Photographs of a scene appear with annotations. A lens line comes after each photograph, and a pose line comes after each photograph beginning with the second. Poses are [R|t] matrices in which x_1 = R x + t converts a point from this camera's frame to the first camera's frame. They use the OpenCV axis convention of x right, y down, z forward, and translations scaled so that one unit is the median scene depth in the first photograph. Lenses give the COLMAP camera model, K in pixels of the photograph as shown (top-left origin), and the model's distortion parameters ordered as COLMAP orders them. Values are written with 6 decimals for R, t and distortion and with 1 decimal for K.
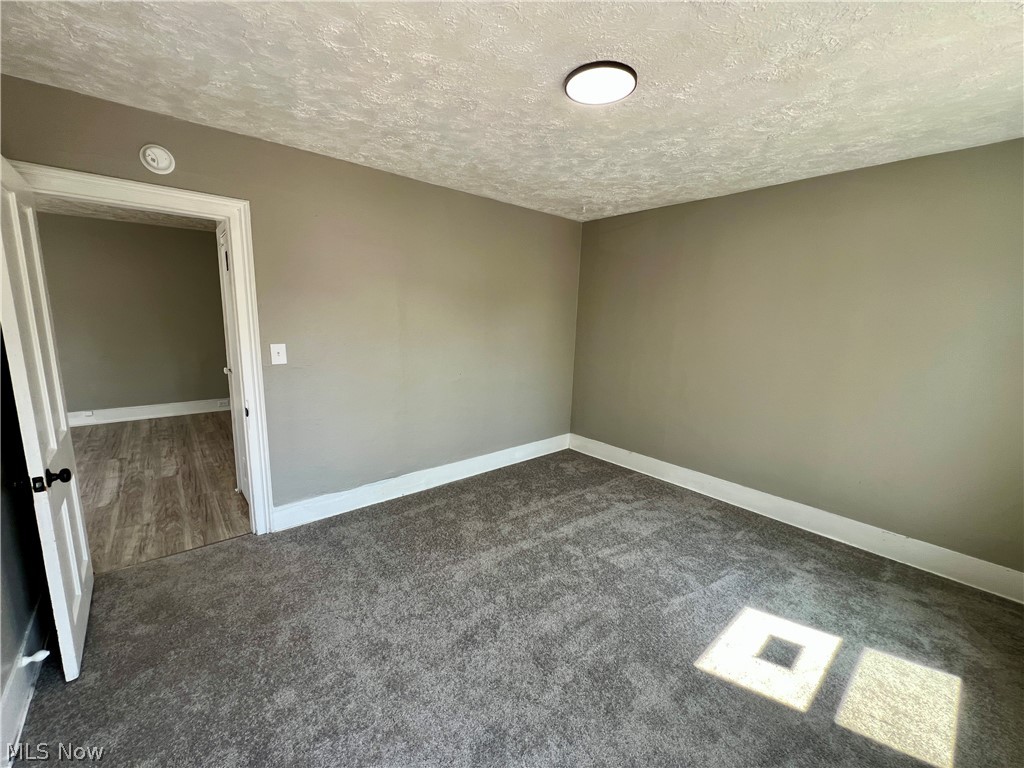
lens RADIAL K [[408.6, 0, 512.0], [0, 408.6, 384.0], [0, 0, 1]] dist [0.000936, 0.000129]
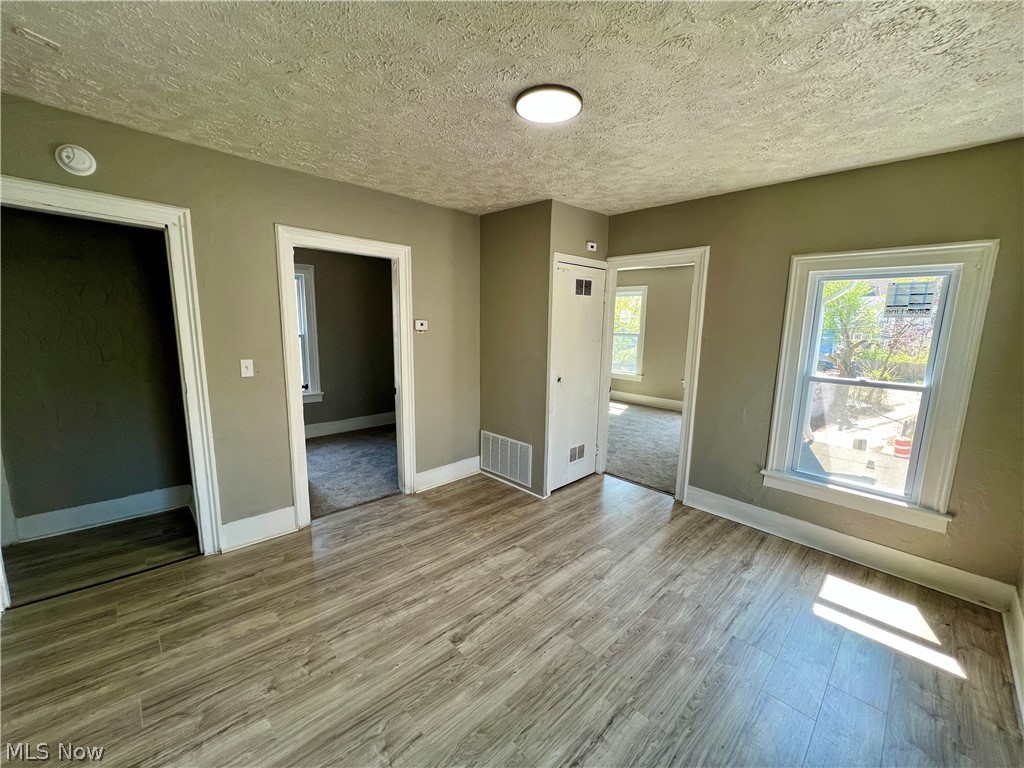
lens RADIAL K [[408.6, 0, 512.0], [0, 408.6, 384.0], [0, 0, 1]] dist [0.000936, 0.000129]
pose [[-0.065530, -0.179746, 0.981528, -1.559681], [0.142964, 0.971803, 0.187510, -0.219870], [-0.987556, 0.152611, -0.037985, 1.023690]]
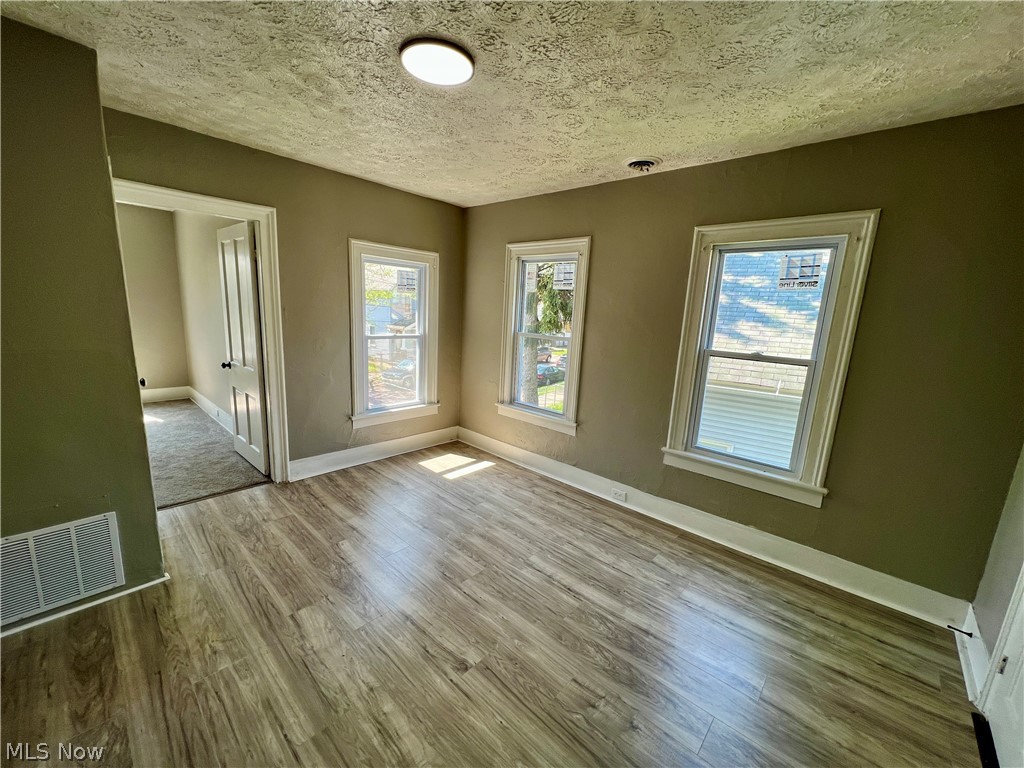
lens RADIAL K [[408.6, 0, 512.0], [0, 408.6, 384.0], [0, 0, 1]] dist [0.000936, 0.000129]
pose [[-0.990024, -0.054823, -0.129795, -1.053045], [-0.096574, 0.934803, 0.341784, -0.279570], [0.102595, 0.350909, -0.930772, 1.469916]]
